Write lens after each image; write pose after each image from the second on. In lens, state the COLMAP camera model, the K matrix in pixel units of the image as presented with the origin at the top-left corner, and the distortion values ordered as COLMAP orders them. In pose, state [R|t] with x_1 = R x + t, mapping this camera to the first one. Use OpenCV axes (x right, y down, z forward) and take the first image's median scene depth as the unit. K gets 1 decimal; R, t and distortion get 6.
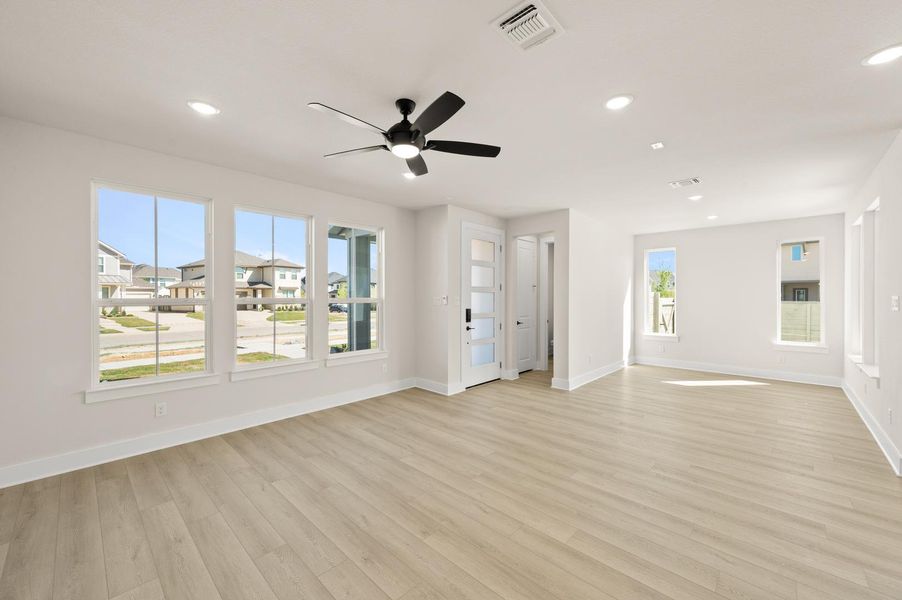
lens RADIAL K [[354.0, 0, 452.3], [0, 354.0, 298.1], [0, 0, 1]] dist [0.001783, -0.000026]
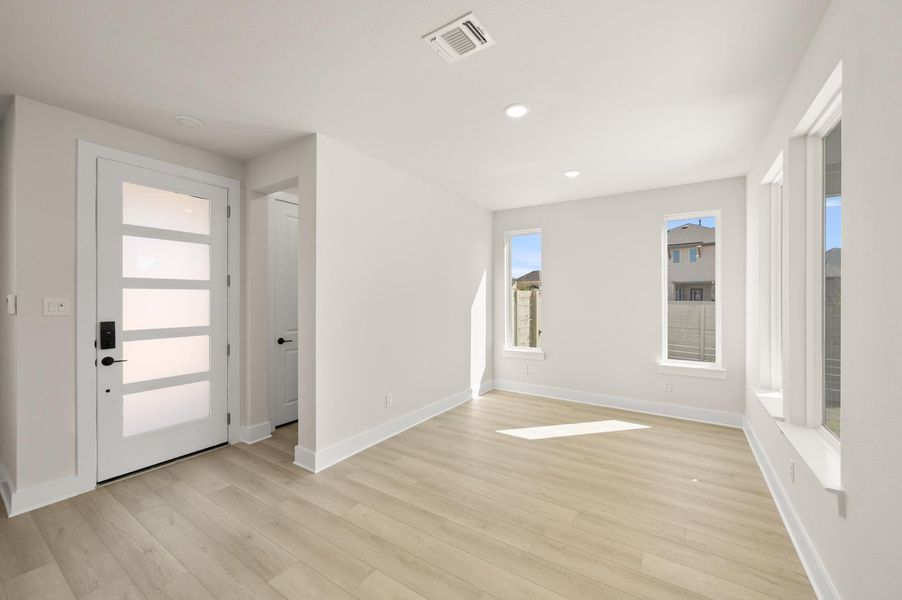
lens RADIAL K [[354.0, 0, 452.3], [0, 354.0, 298.1], [0, 0, 1]] dist [0.001783, -0.000026]
pose [[0.985363, -0.000783, 0.170468, 0.472742], [0.000808, 1.000000, -0.000080, -0.002702], [-0.170468, 0.000217, 0.985363, 0.464880]]
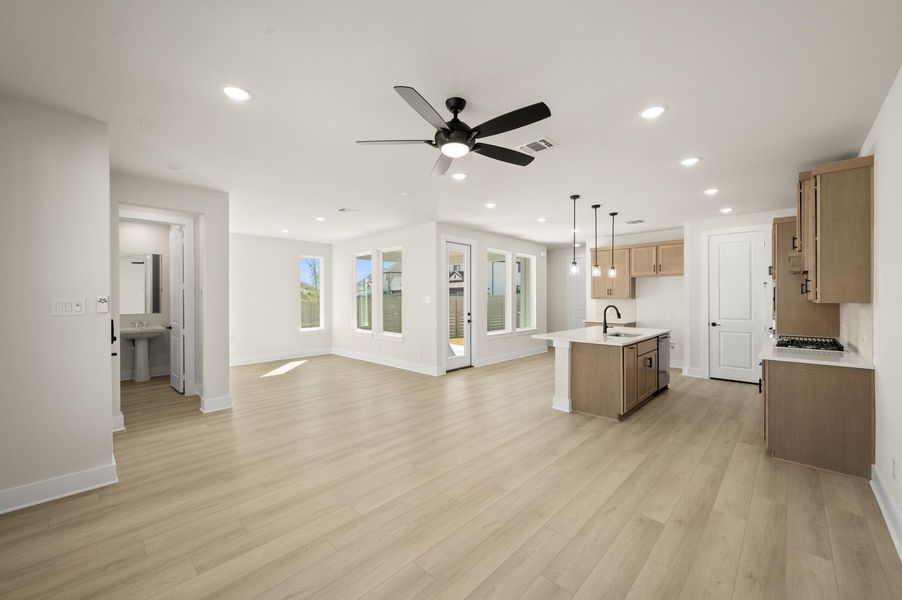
lens RADIAL K [[354.0, 0, 452.3], [0, 354.0, 298.1], [0, 0, 1]] dist [0.001783, -0.000026]
pose [[0.006496, -0.005157, 0.999966, -0.550242], [0.006298, 0.999967, 0.005116, -0.002136], [-0.999959, 0.006264, 0.006528, 0.492946]]
